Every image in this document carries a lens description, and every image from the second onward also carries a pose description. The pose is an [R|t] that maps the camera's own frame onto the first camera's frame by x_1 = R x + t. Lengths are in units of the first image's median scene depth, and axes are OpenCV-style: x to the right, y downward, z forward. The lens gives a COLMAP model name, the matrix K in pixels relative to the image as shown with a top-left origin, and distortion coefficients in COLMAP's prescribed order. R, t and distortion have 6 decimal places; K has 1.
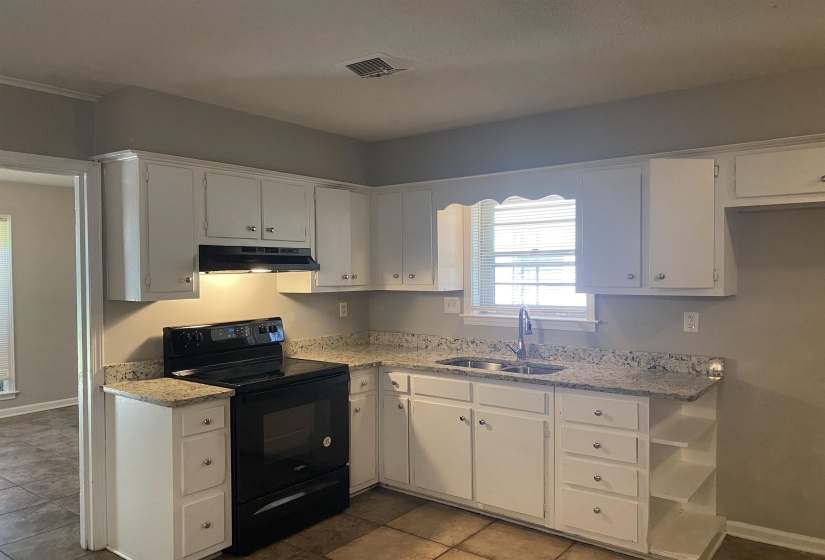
lens RADIAL K [[594.9, 0, 412.5], [0, 594.9, 280.0], [0, 0, 1]] dist [0.001067, -0.000446]
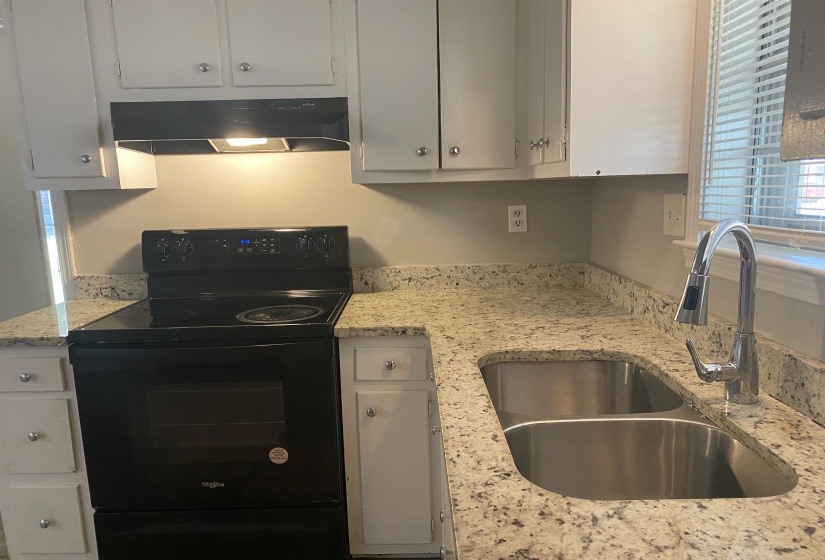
lens RADIAL K [[625.5, 0, 410.5], [0, 625.5, 292.9], [0, 0, 1]] dist [0.000751, -0.000807]
pose [[0.628480, 0.123687, -0.767929, 0.327418], [0.002620, 0.986934, 0.161105, 0.029983], [0.777822, -0.103263, 0.619944, 0.696413]]
